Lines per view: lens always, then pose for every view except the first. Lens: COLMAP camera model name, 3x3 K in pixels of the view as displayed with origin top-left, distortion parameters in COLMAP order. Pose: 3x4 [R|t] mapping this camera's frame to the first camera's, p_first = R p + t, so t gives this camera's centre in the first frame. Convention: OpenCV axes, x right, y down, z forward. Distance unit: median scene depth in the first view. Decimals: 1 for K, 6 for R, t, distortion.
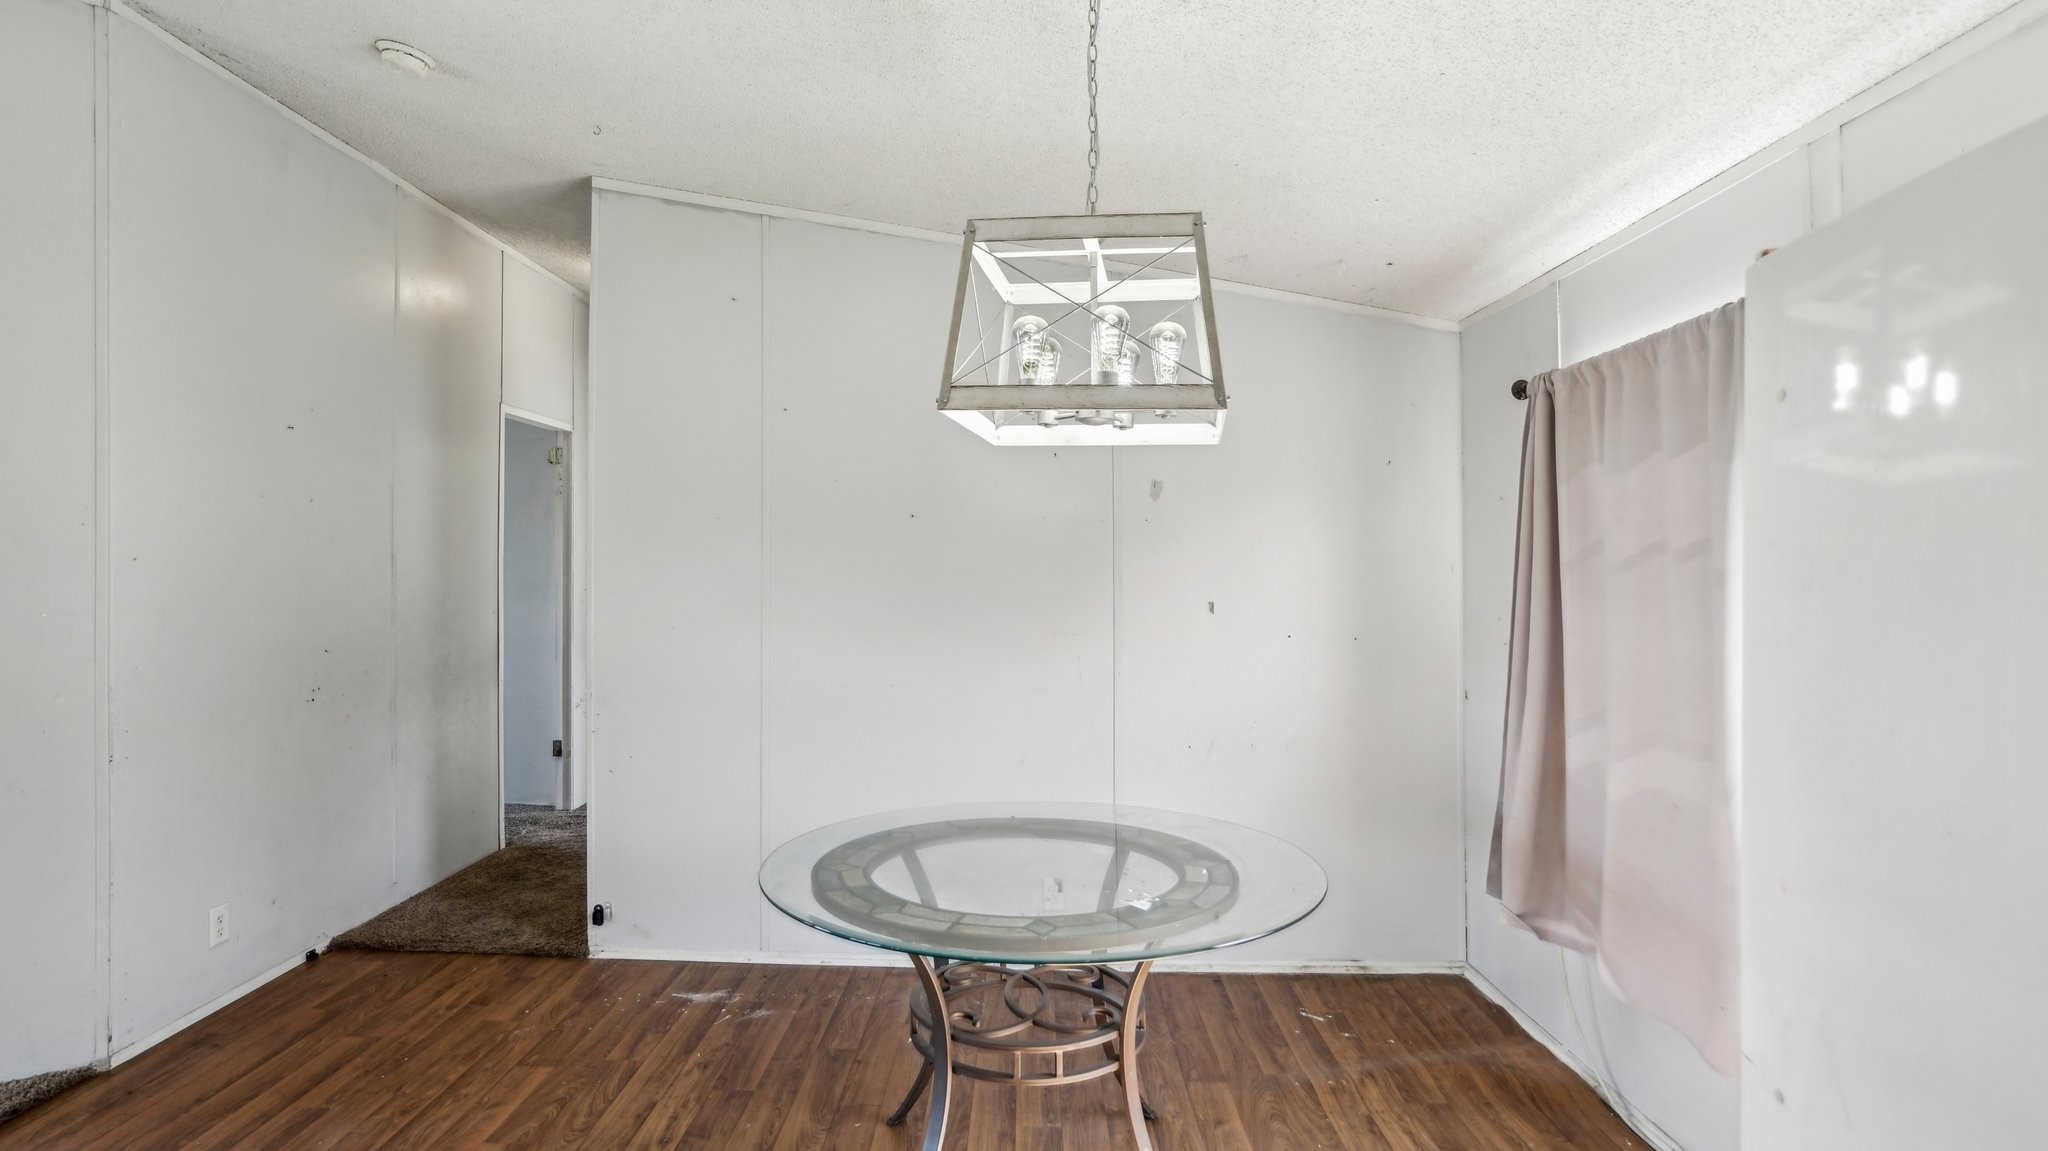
lens RADIAL K [[1006.7, 0, 1008.0], [0, 1006.7, 548.8], [0, 0, 1]] dist [-0.028854, 0.000589]
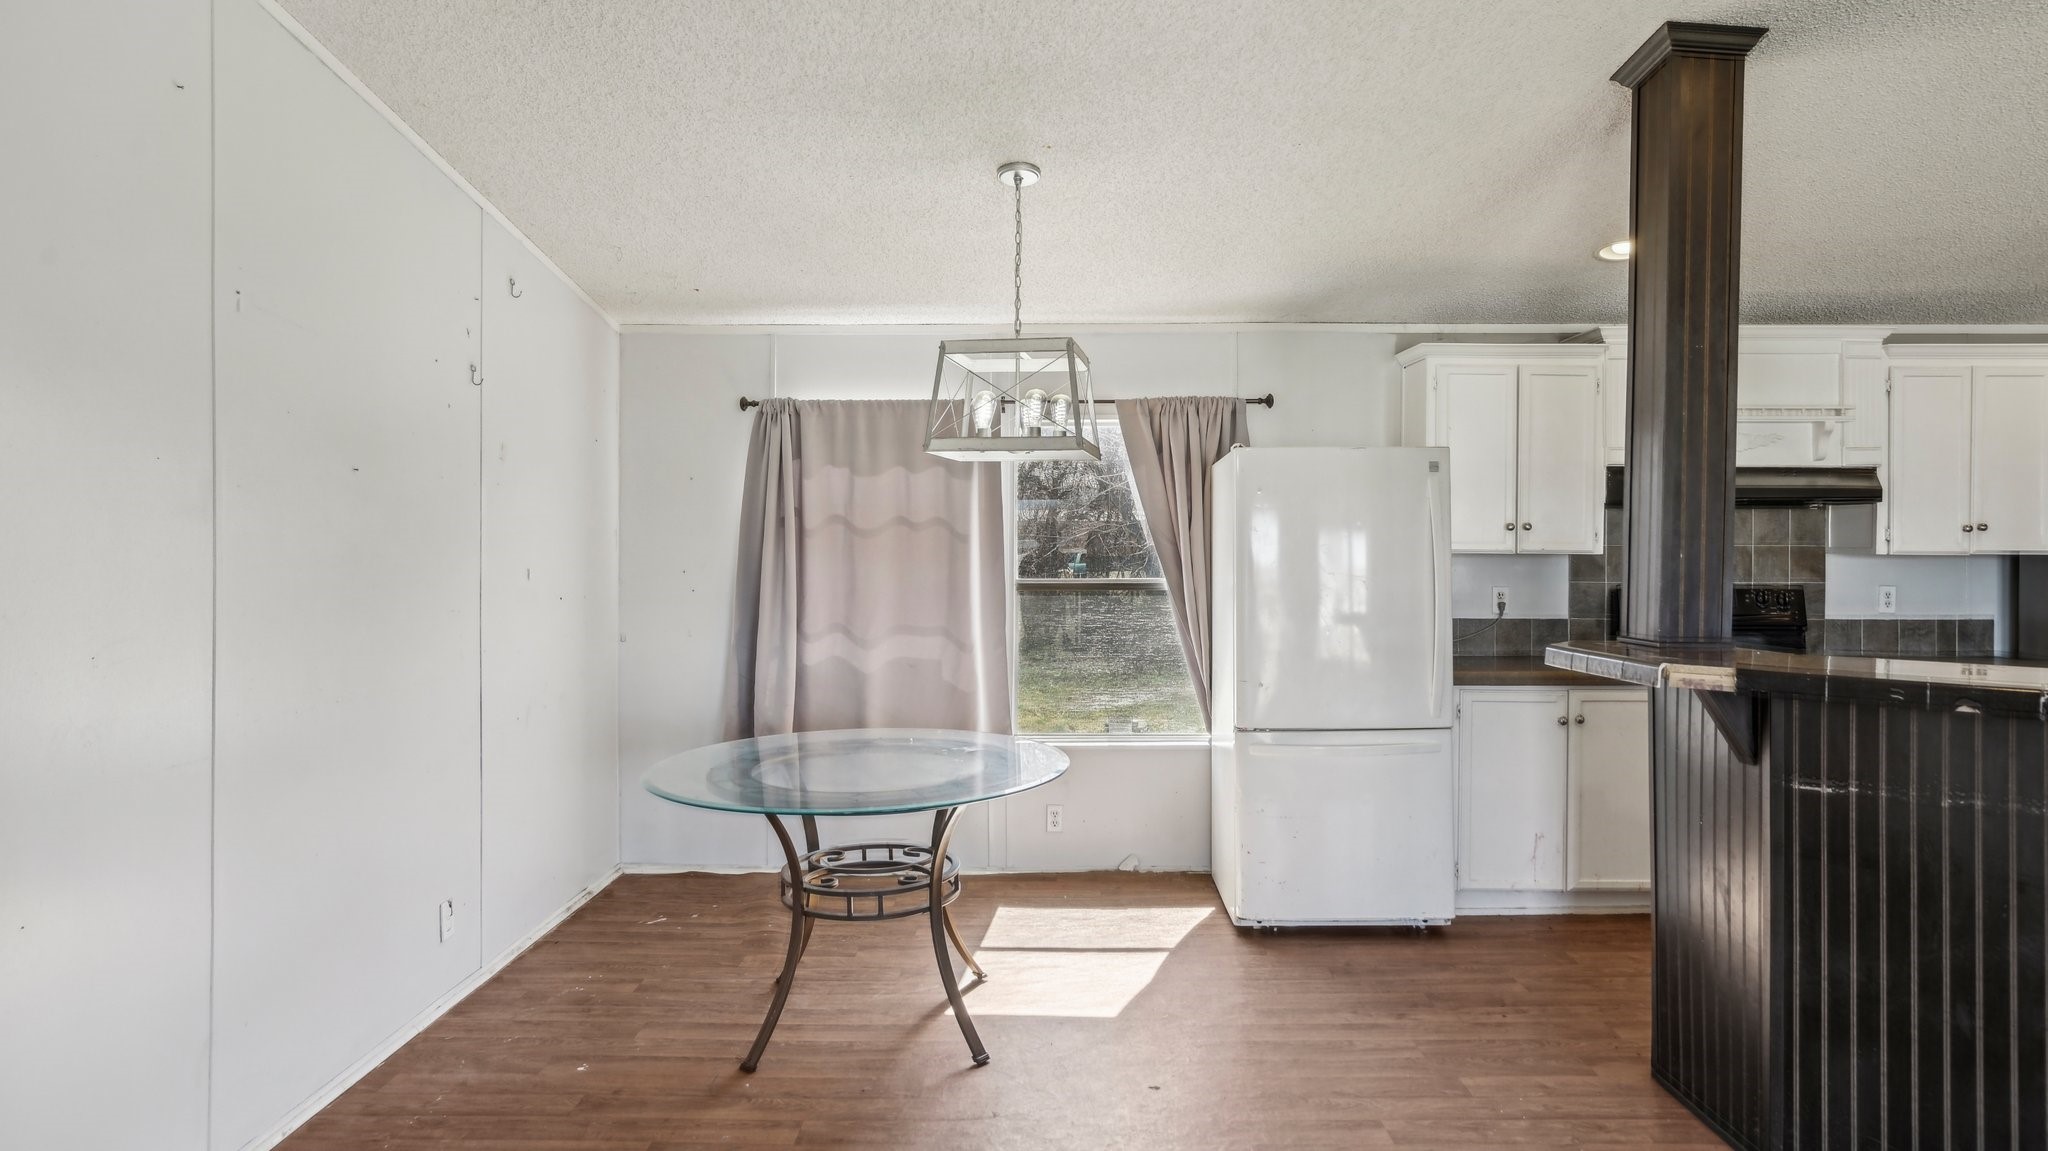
lens RADIAL K [[1186.8, 0, 1024.0], [0, 1186.8, 575.5], [0, 0, 1]] dist [-0.004266, -0.001233]
pose [[0.001750, -0.037029, 0.999313, -1.156089], [-0.015179, 0.999198, 0.037051, 0.008188], [-0.999883, -0.015233, 0.001187, 0.624392]]
